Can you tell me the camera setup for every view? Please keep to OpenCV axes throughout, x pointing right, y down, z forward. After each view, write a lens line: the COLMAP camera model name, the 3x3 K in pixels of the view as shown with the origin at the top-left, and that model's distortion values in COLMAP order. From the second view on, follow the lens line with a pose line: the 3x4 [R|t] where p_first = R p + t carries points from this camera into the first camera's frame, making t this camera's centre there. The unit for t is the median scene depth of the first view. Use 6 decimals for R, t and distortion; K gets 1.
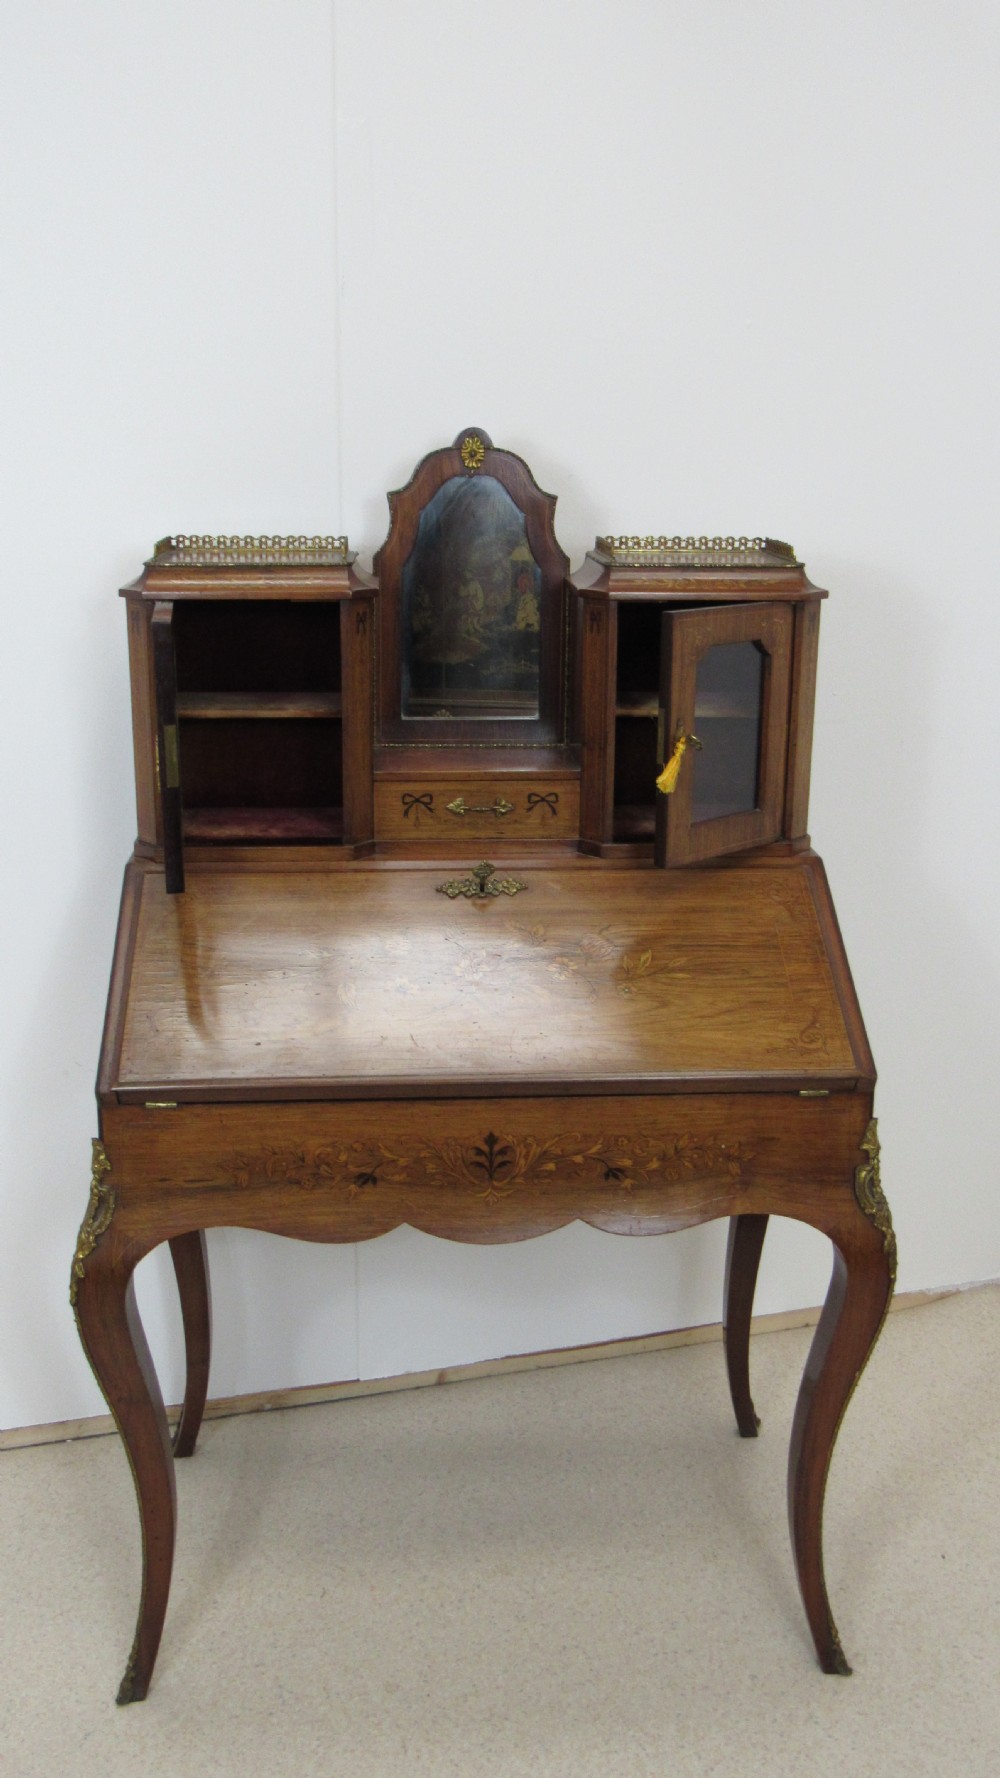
lens RADIAL K [[1700.9, 0, 499.2], [0, 1700.9, 880.6], [0, 0, 1]] dist [-0.045573, 0.000000]
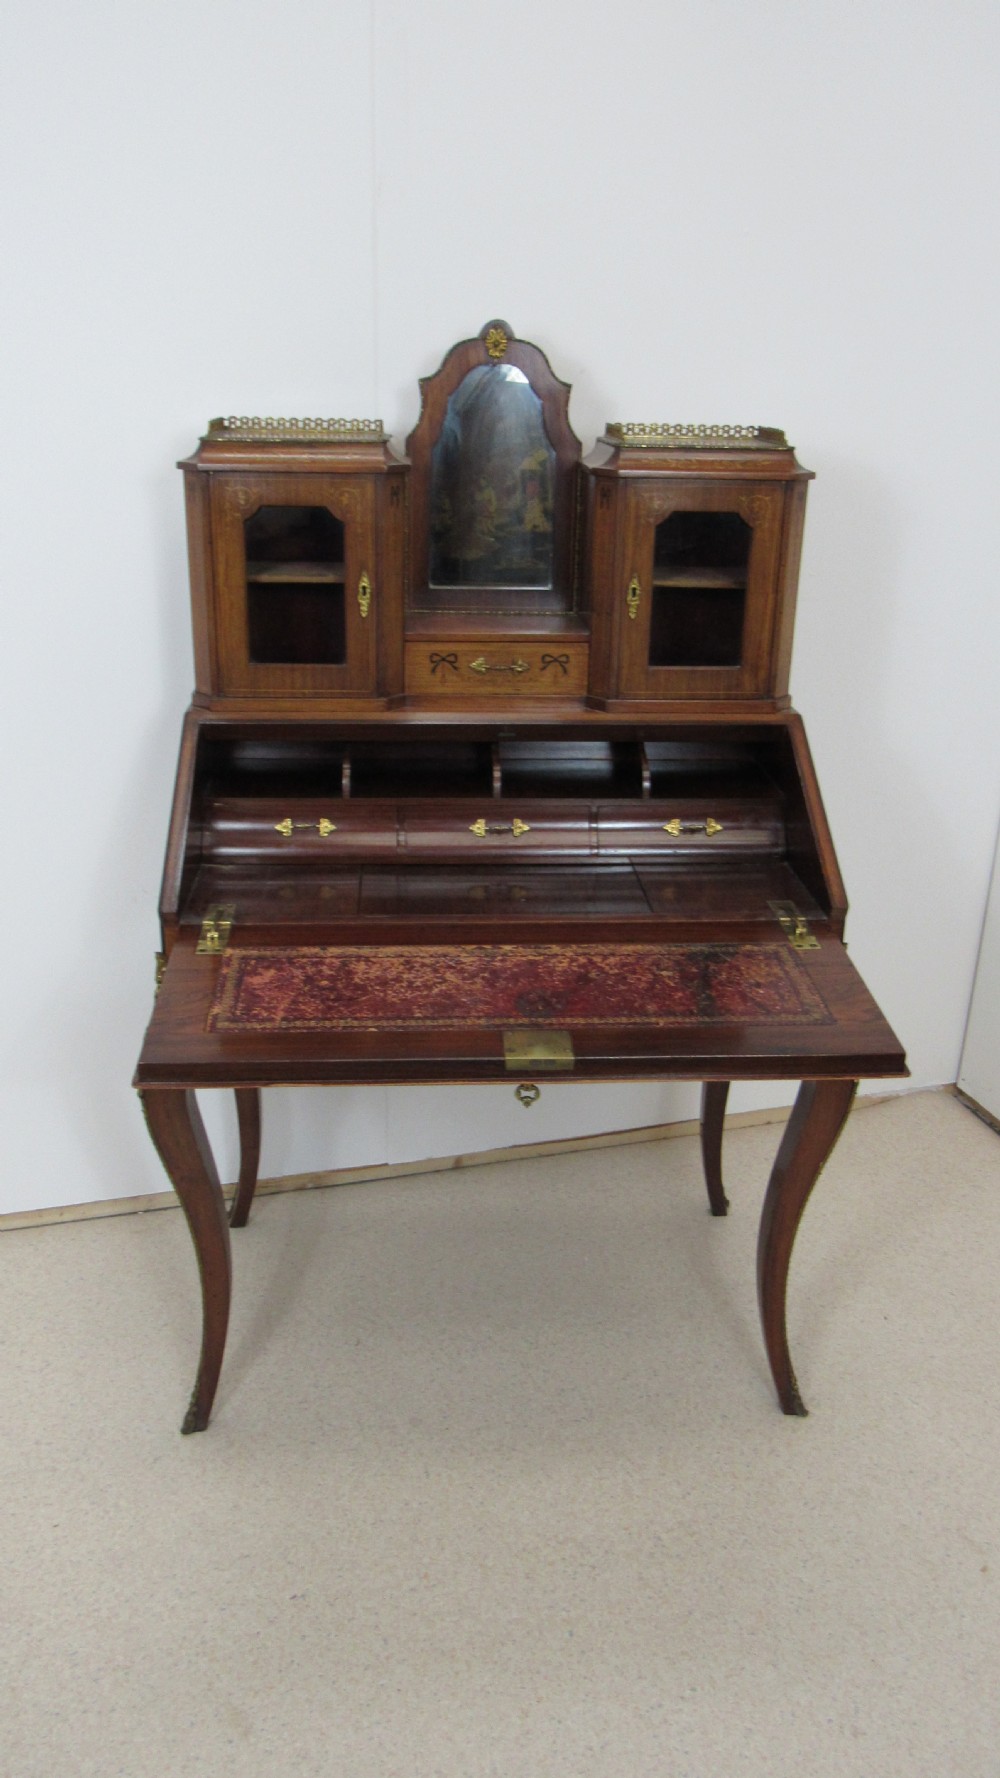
lens RADIAL K [[1408.1, 0, 502.7], [0, 1408.1, 888.8], [0, 0, 1]] dist [-0.029614, 0.004569]
pose [[0.999935, 0.011282, 0.001827, -0.009502], [-0.011402, 0.995729, 0.091622, 0.018977], [-0.000786, -0.091637, 0.995792, 0.060733]]
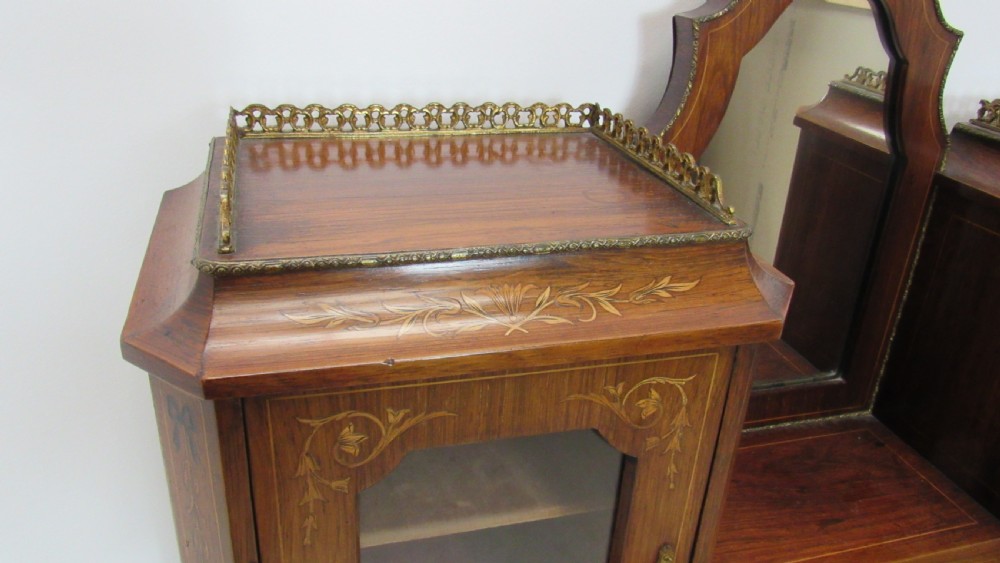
lens RADIAL K [[791.9, 0, 495.5], [0, 791.9, 262.9], [0, 0, 1]] dist [-0.029614, 0.004569]
pose [[0.977249, -0.044335, 0.207411, -0.180933], [0.010914, 0.987125, 0.159580, -0.206611], [-0.211815, -0.153686, 0.965150, 0.822309]]
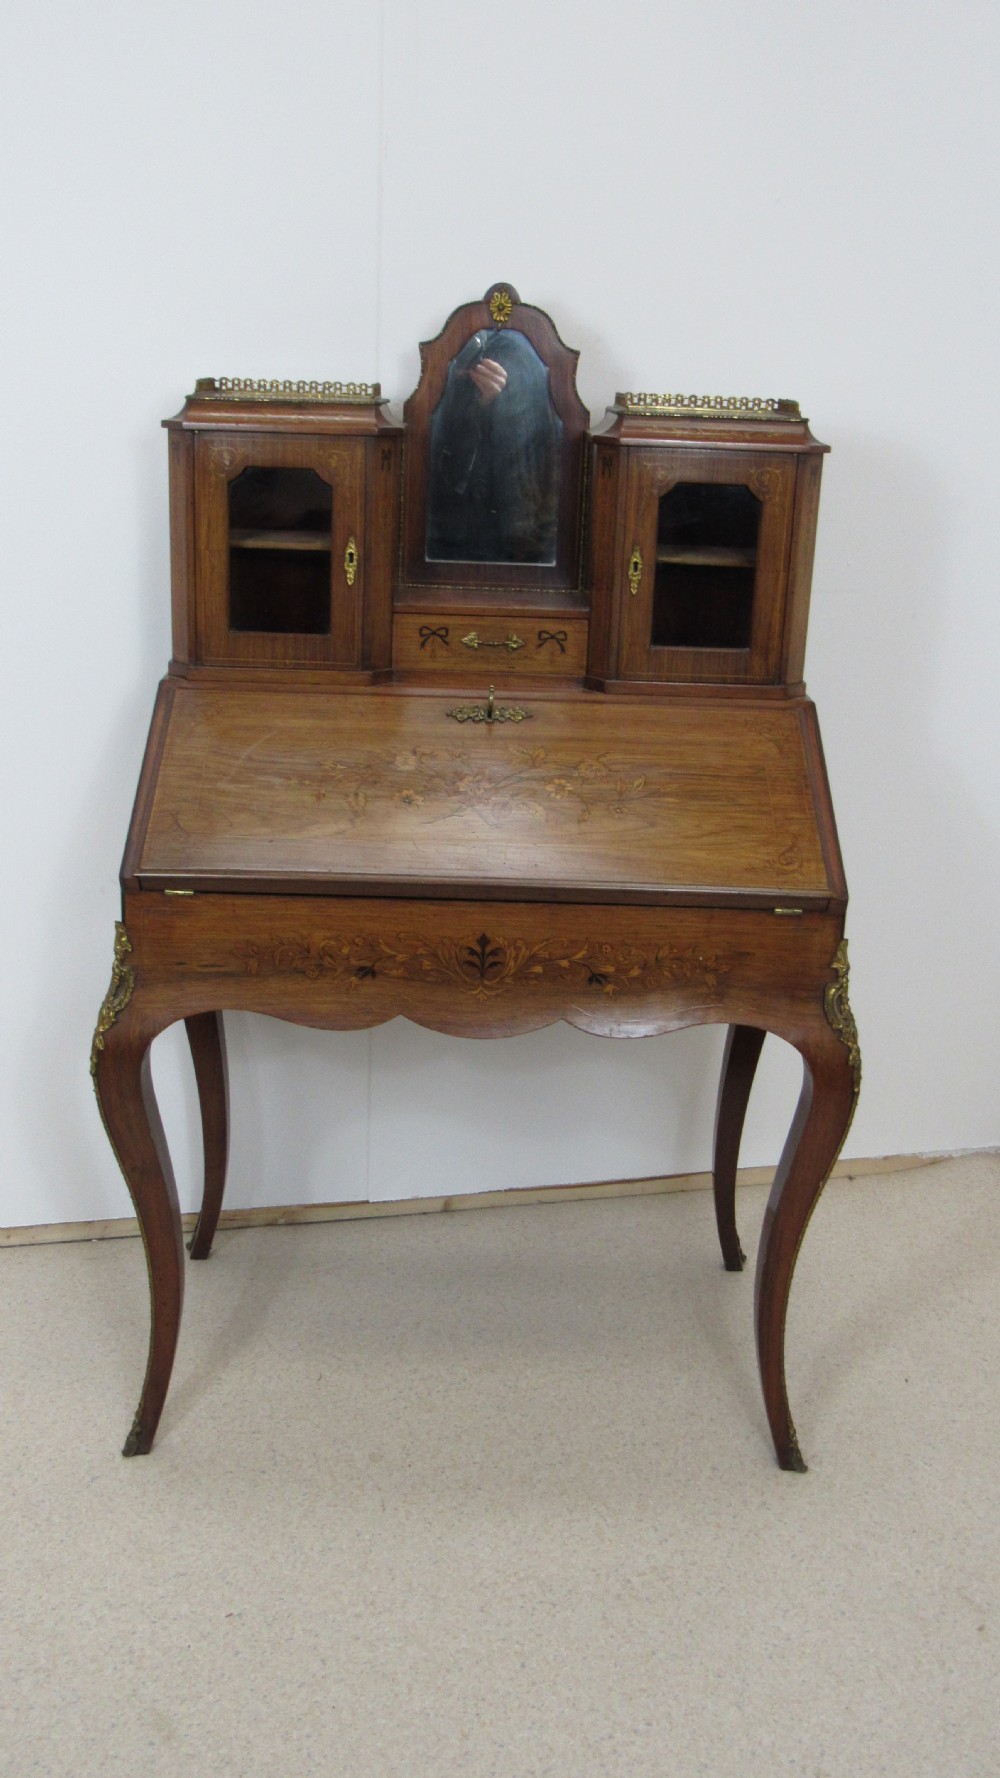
lens RADIAL K [[1700.9, 0, 496.7], [0, 1700.9, 885.4], [0, 0, 1]] dist [-0.045573, 0.000000]
pose [[0.998193, 0.043117, -0.041863, 0.043499], [-0.041555, 0.998433, 0.037488, 0.071050], [0.043414, -0.035681, 0.998420, -0.066636]]
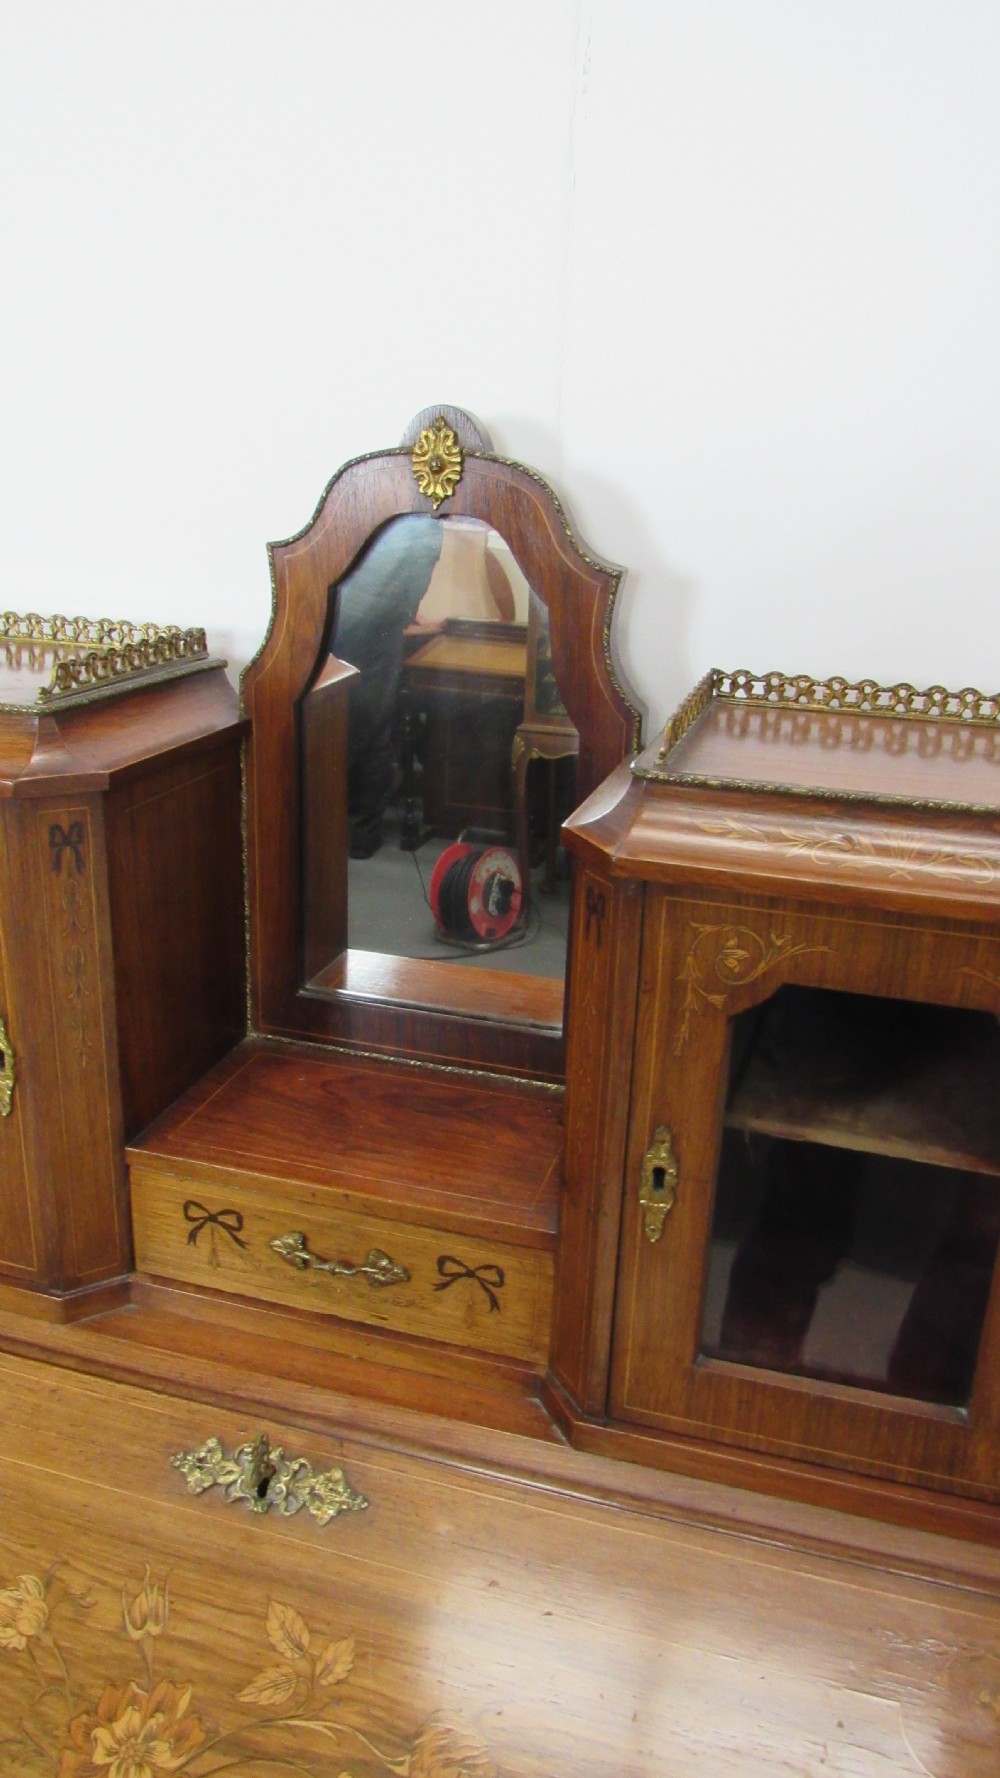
lens RADIAL K [[1290.7, 0, 502.9], [0, 1290.7, 877.1], [0, 0, 1]] dist [-0.030779, 0.004878]
pose [[0.937662, 0.136425, -0.319654, 0.129732], [-0.118926, 0.990161, 0.073737, -0.180149], [0.326568, -0.031126, 0.944661, 0.716542]]
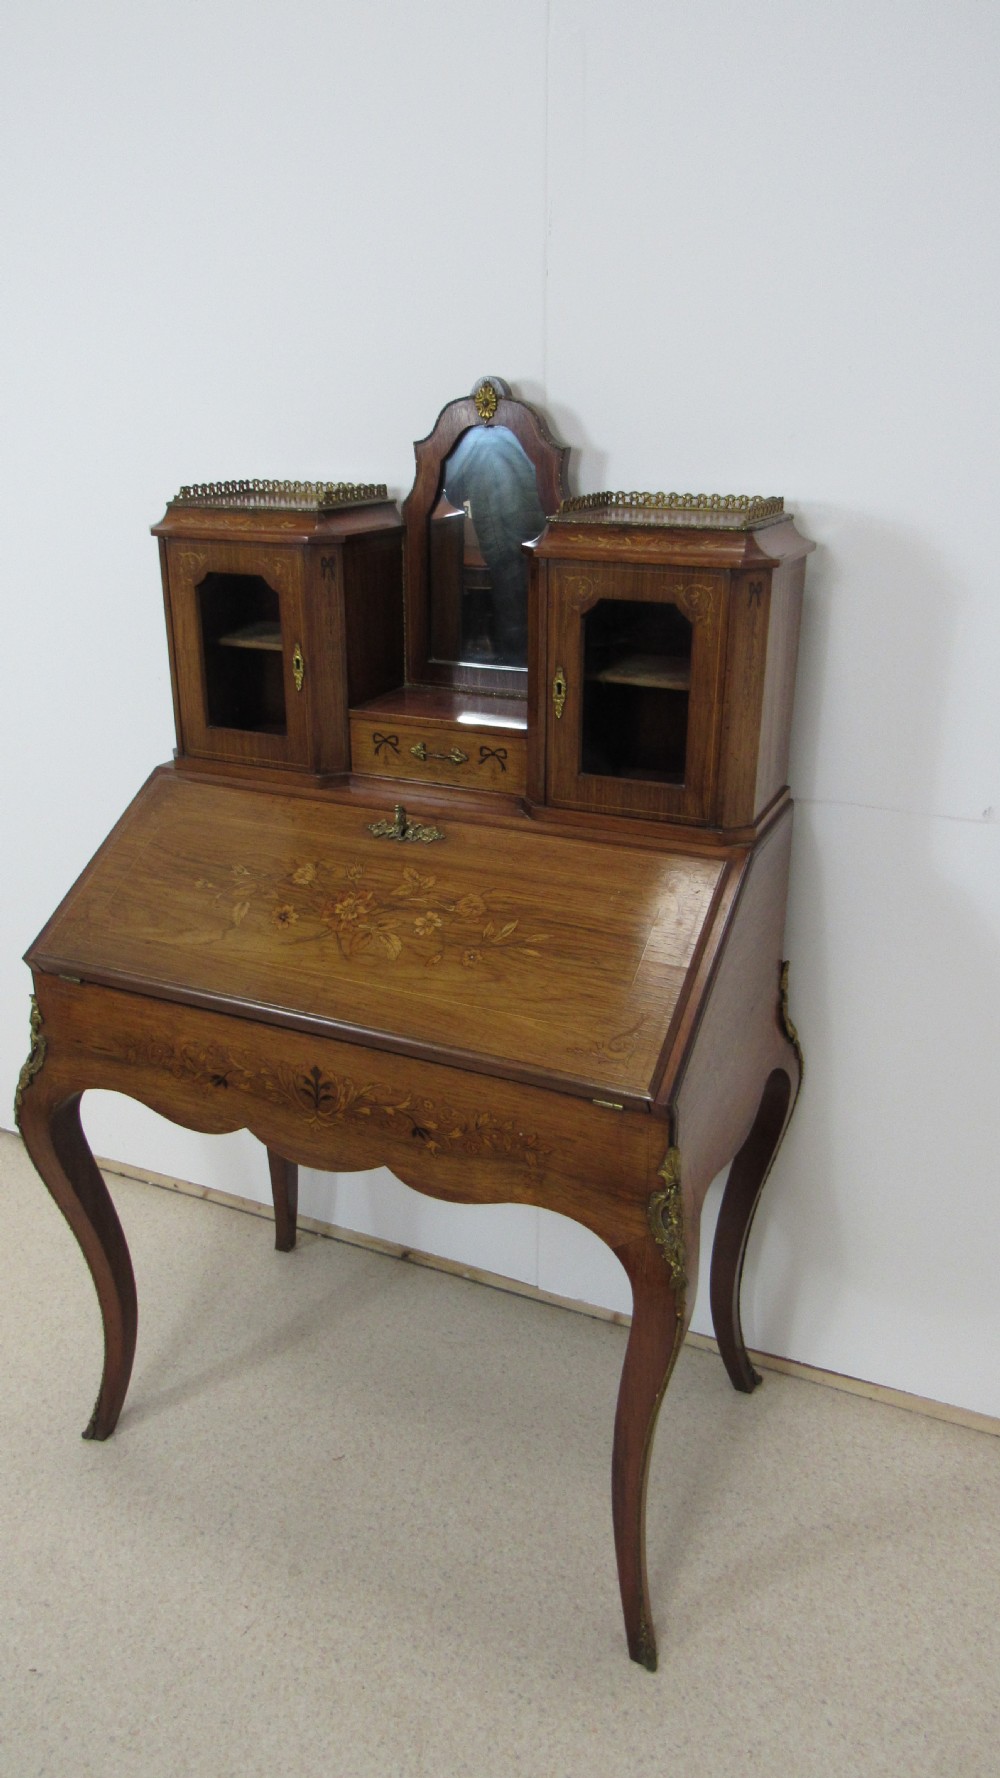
lens RADIAL K [[1290.7, 0, 495.1], [0, 1290.7, 883.4], [0, 0, 1]] dist [-0.030779, 0.004878]
pose [[0.875061, 0.165842, -0.454714, 0.403075], [-0.119873, 0.984456, 0.128363, -0.072902], [0.468933, -0.057817, 0.881339, 0.327820]]
